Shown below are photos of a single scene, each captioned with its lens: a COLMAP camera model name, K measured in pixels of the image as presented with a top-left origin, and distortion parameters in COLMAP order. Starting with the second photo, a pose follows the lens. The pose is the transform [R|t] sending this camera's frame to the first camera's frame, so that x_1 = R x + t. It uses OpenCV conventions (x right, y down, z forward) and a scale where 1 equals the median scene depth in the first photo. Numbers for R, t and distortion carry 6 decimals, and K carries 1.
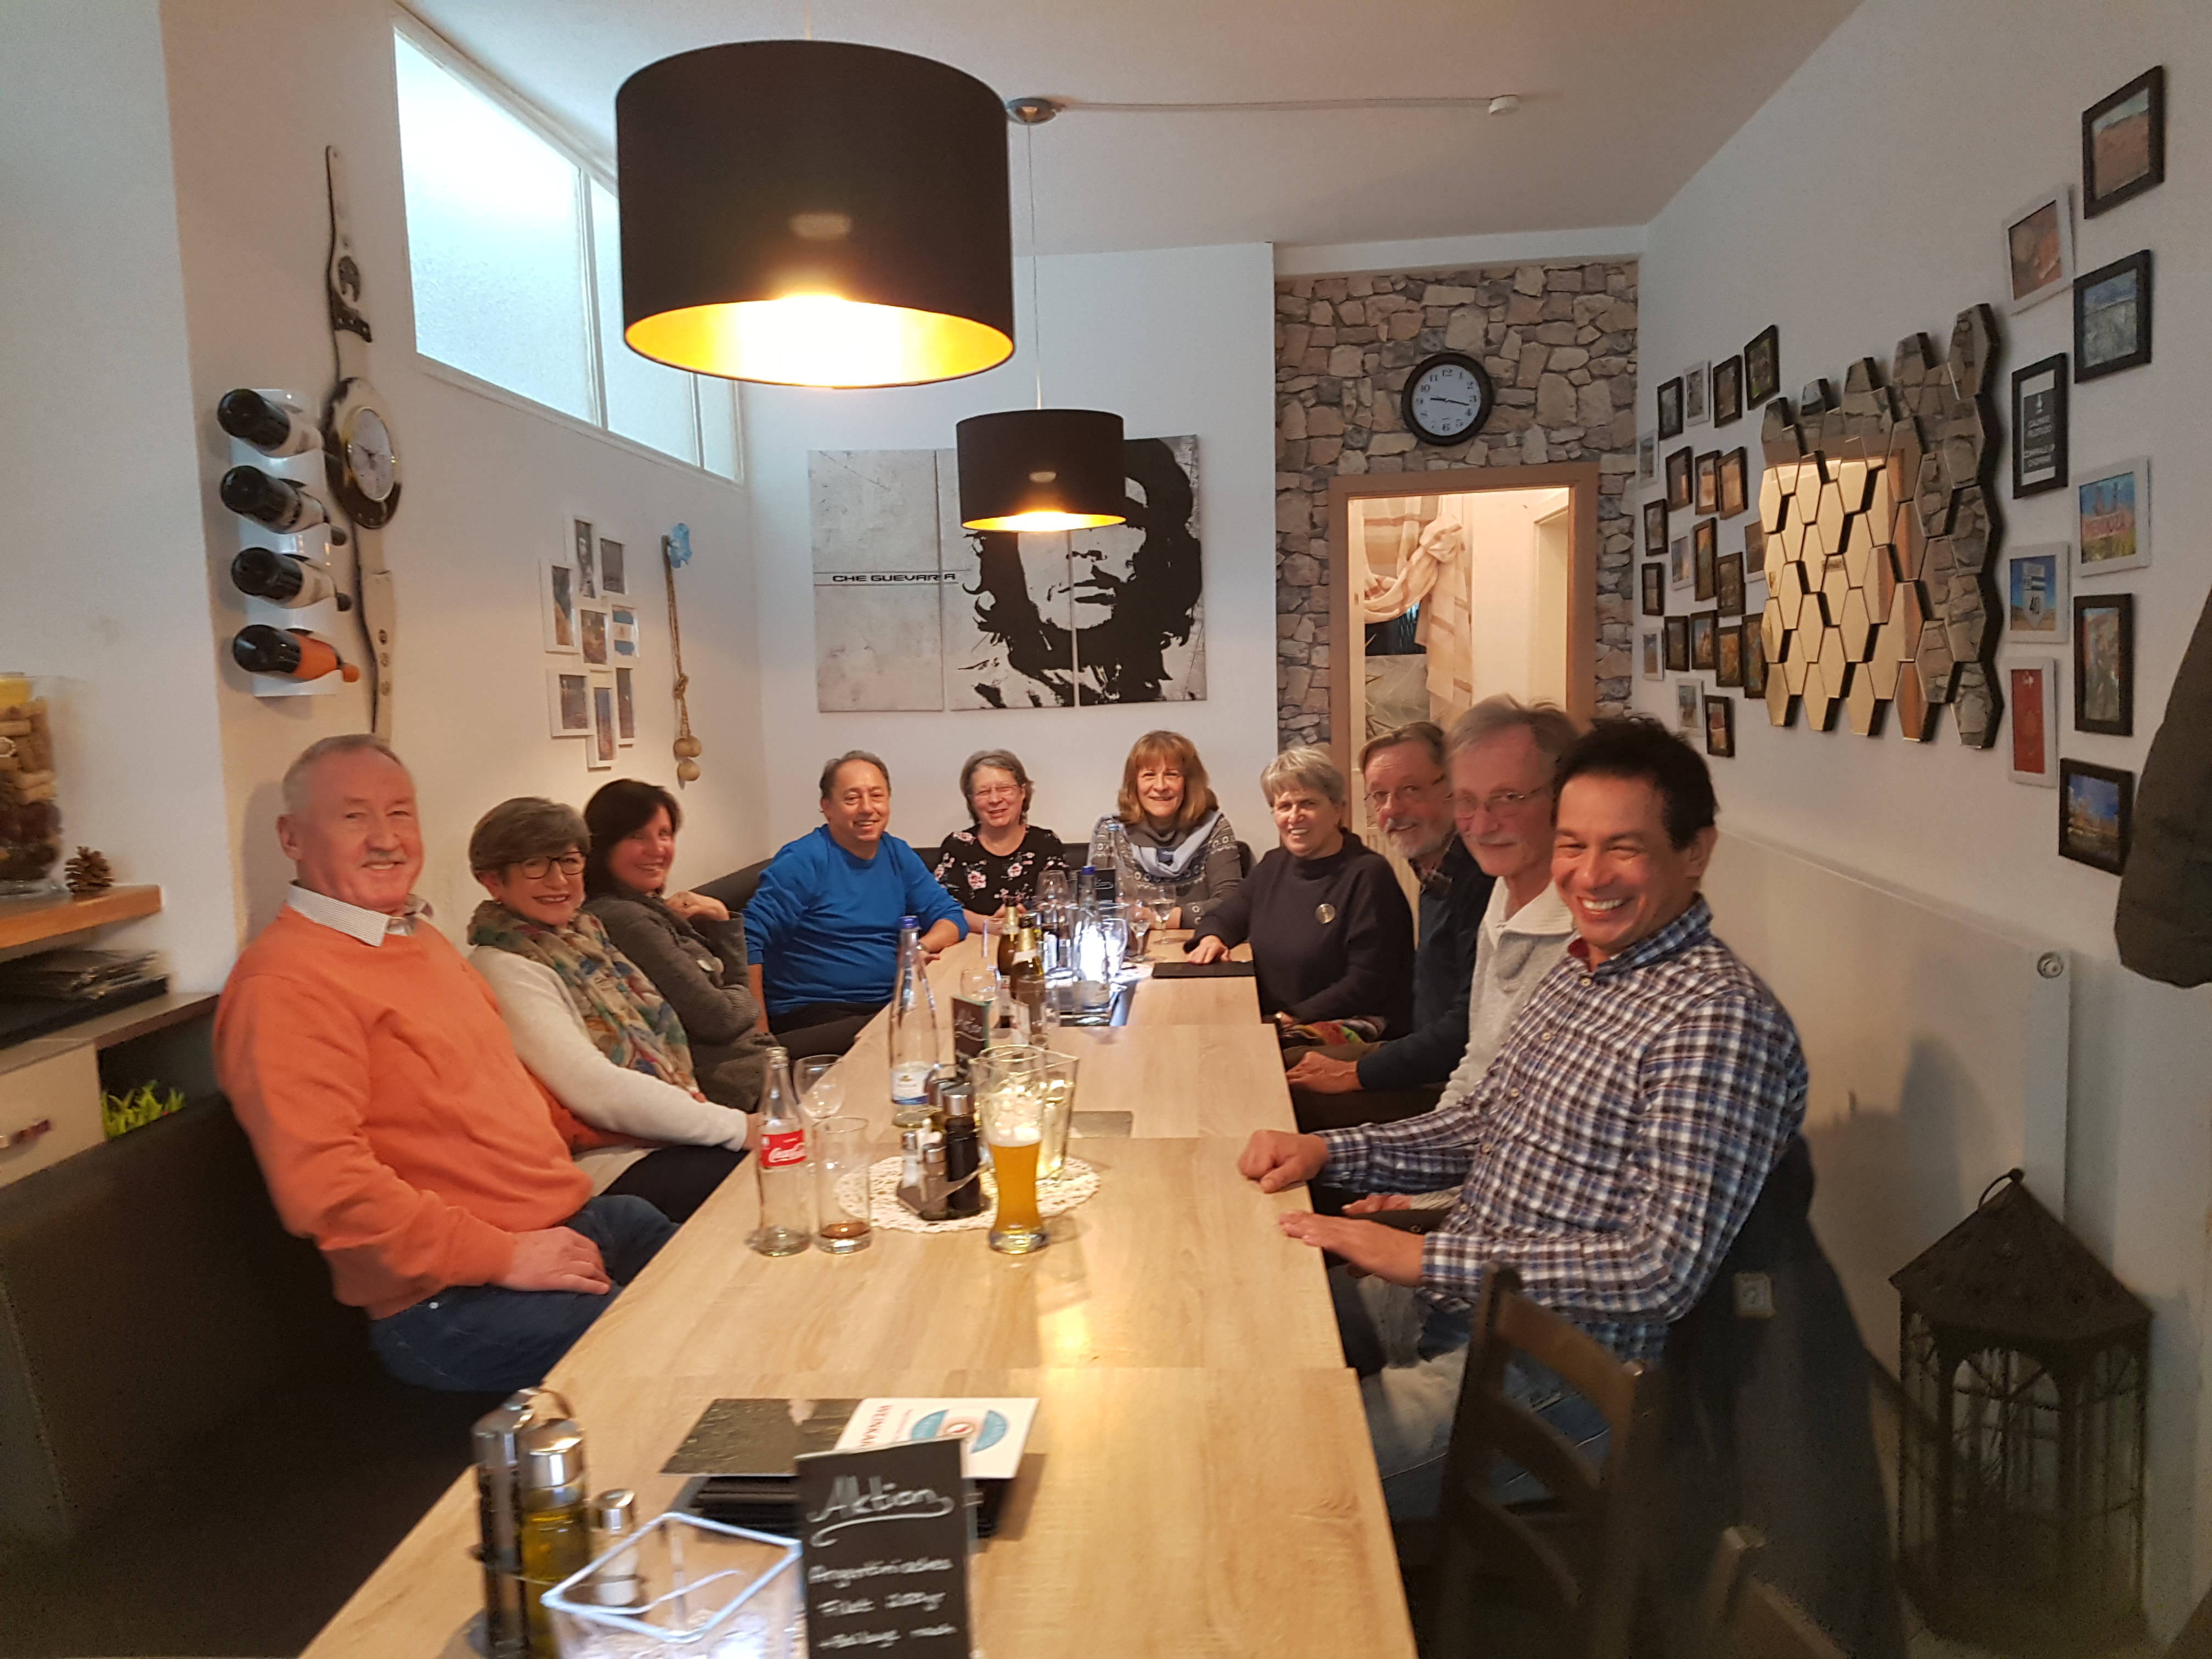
lens RADIAL K [[1673.7, 0, 1079.2], [0, 1673.7, 859.5], [0, 0, 1]] dist [0.233792, -0.433212]
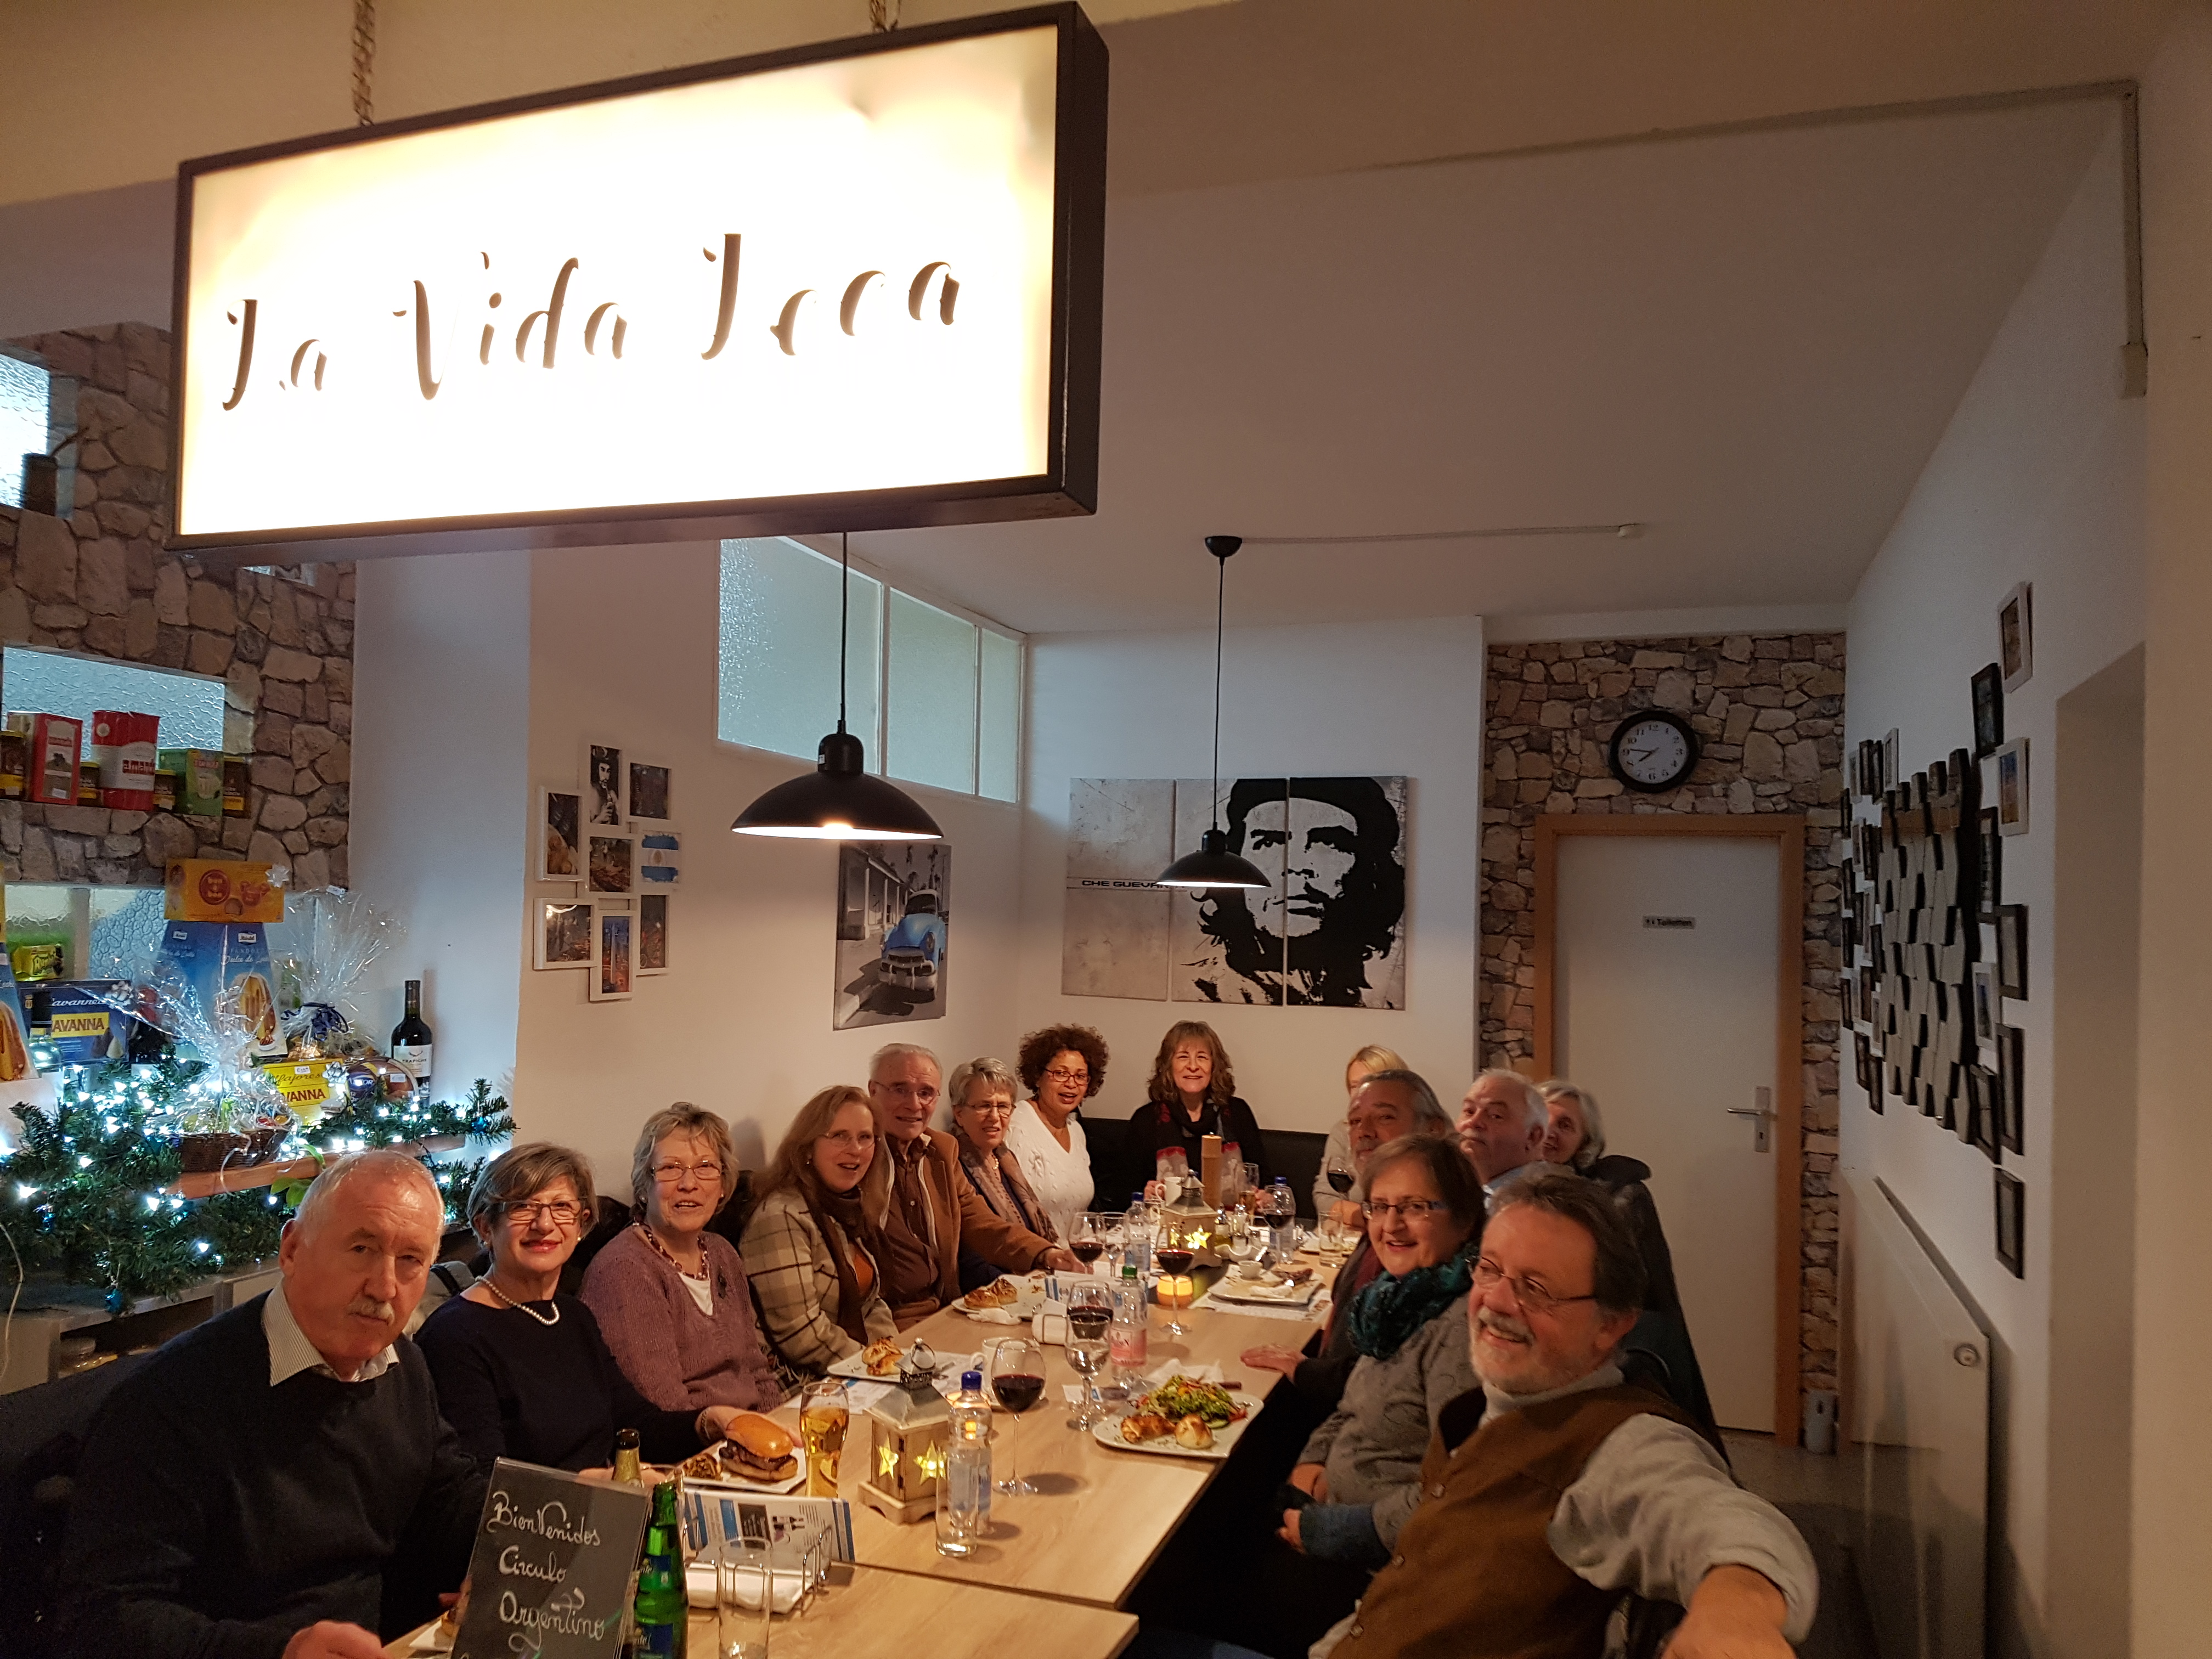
lens RADIAL K [[1680.8, 0, 1059.8], [0, 1680.8, 867.6], [0, 0, 1]] dist [0.236113, -0.426123]
pose [[0.963748, 0.052233, -0.261652, 0.144411], [-0.087092, 0.988521, -0.123453, -0.030355], [0.252201, 0.141765, 0.957234, -0.125194]]
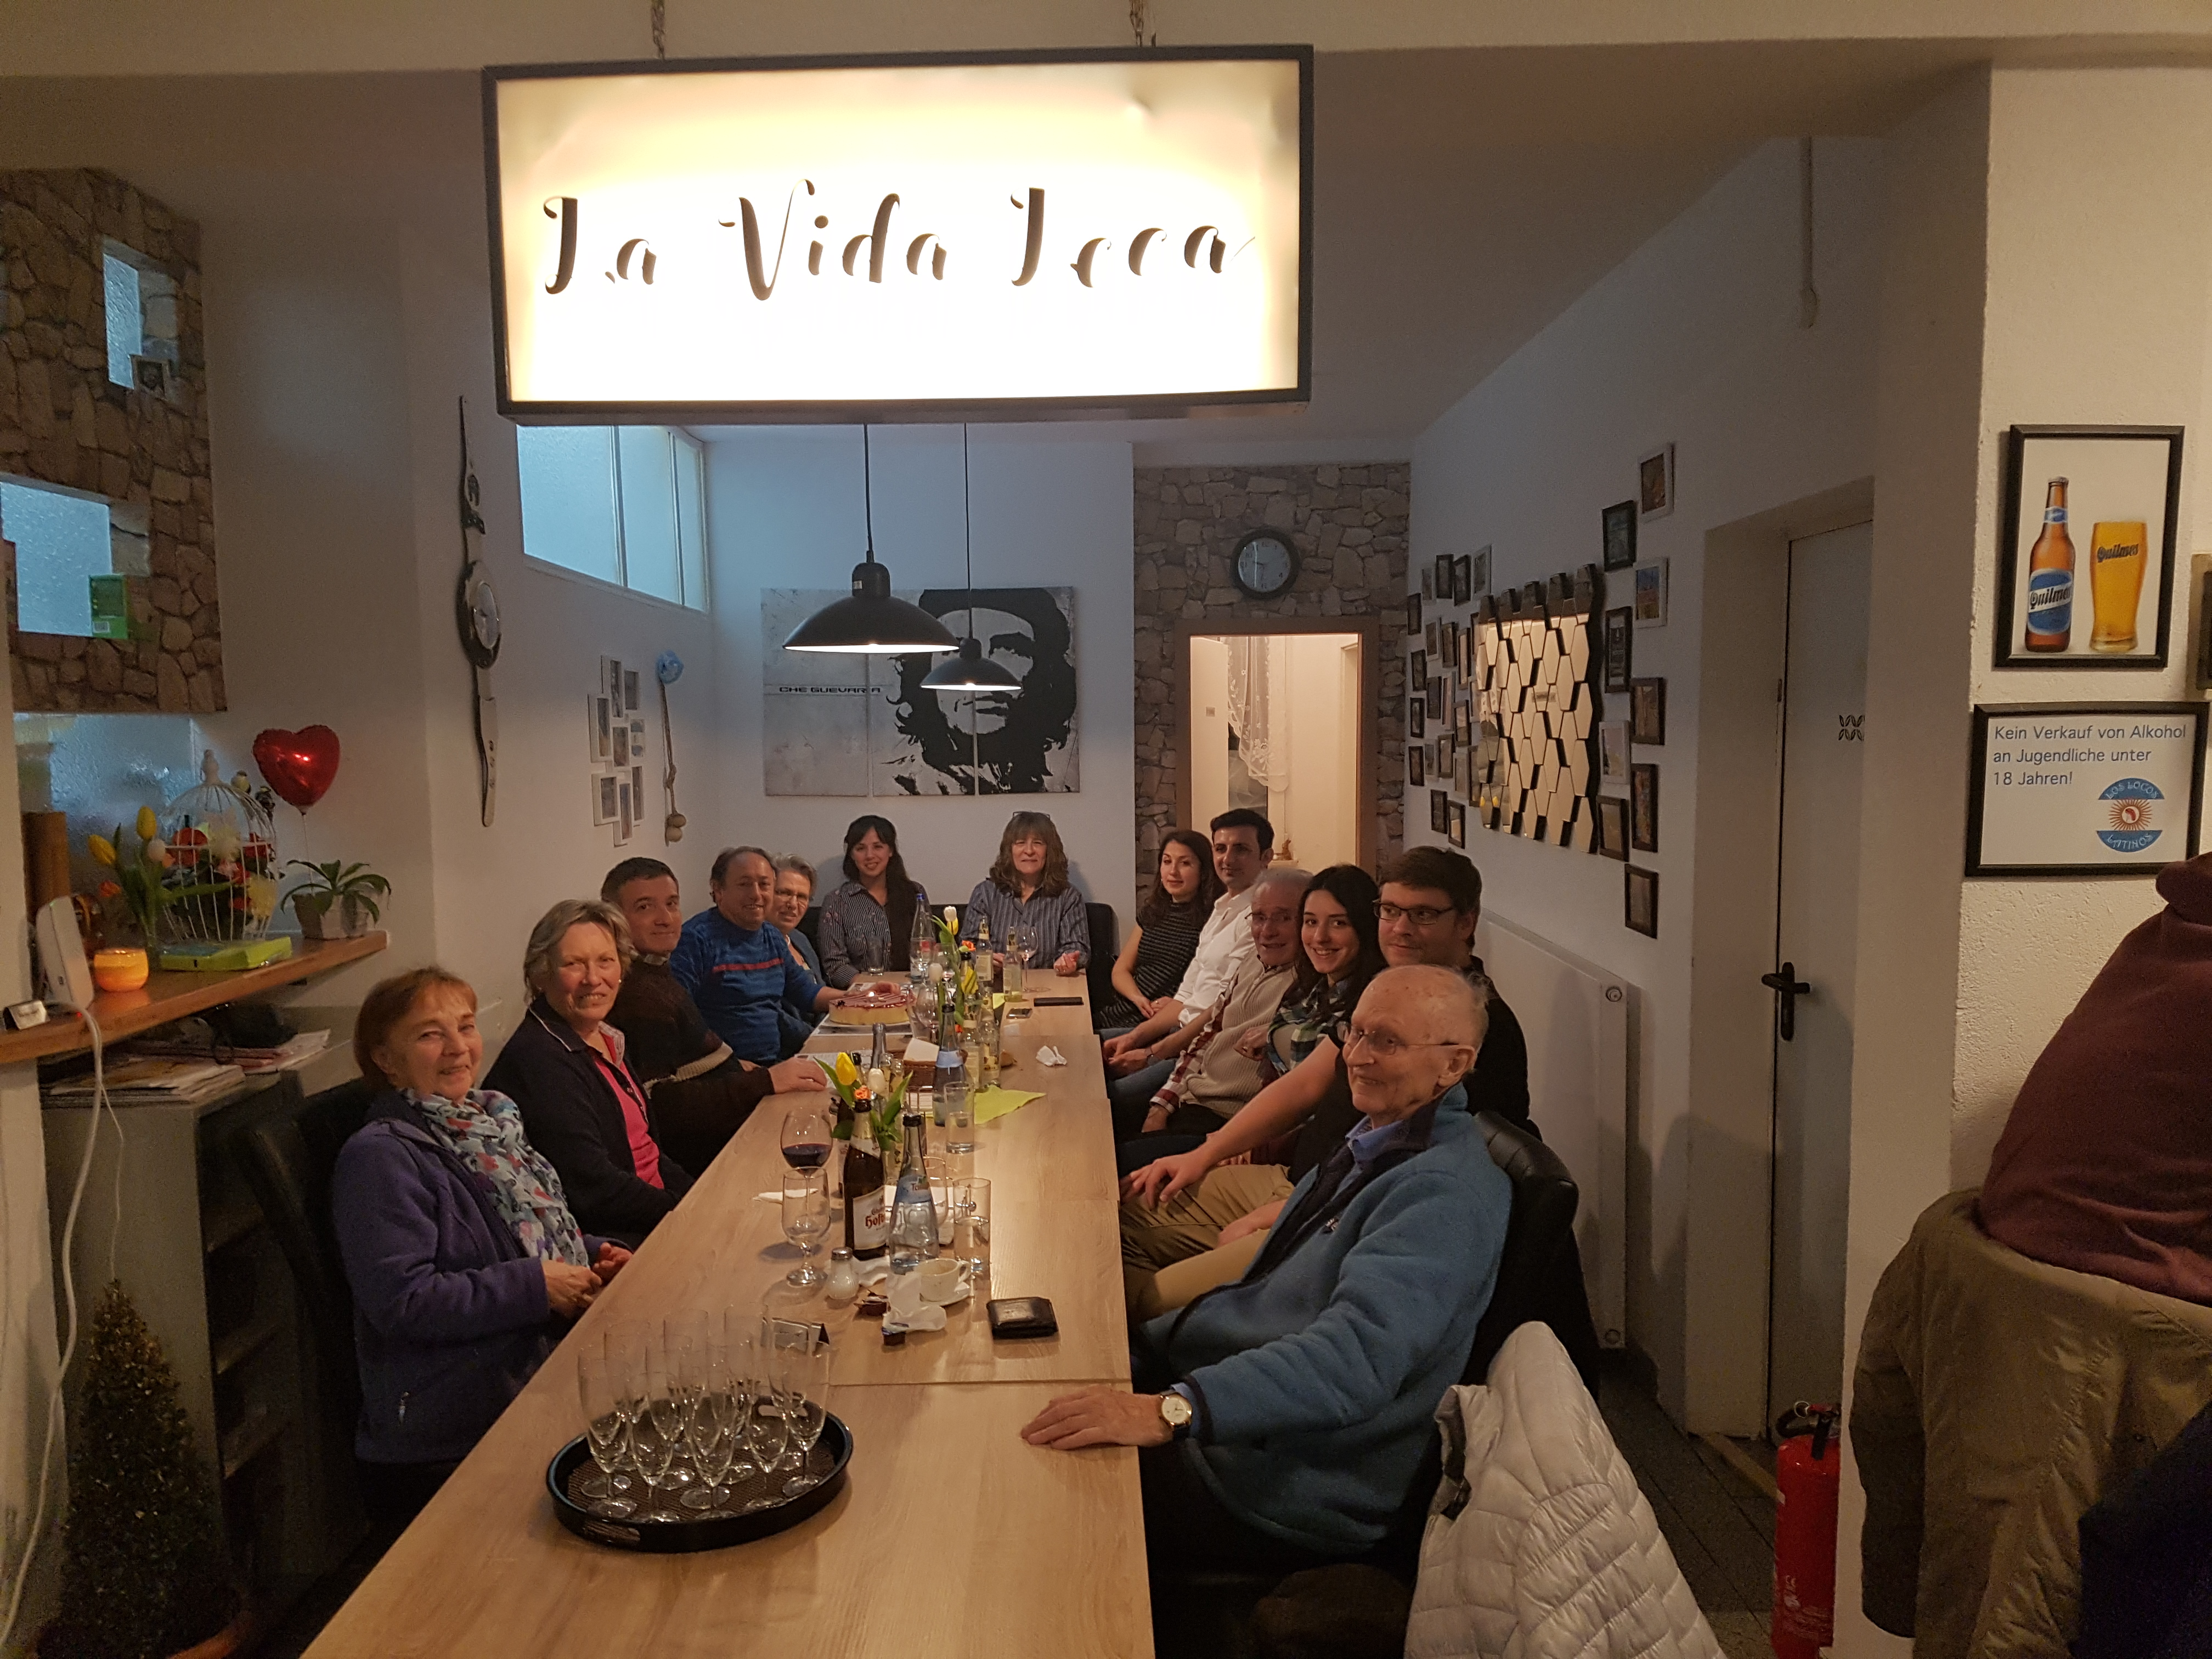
lens RADIAL K [[1696.7, 0, 1089.6], [0, 1696.7, 873.9], [0, 0, 1]] dist [0.235765, -0.379066]
pose [[0.995826, 0.014276, 0.090145, -0.030982], [-0.012152, 0.999636, -0.024072, -0.002493], [-0.090456, 0.022876, 0.995638, -0.275567]]
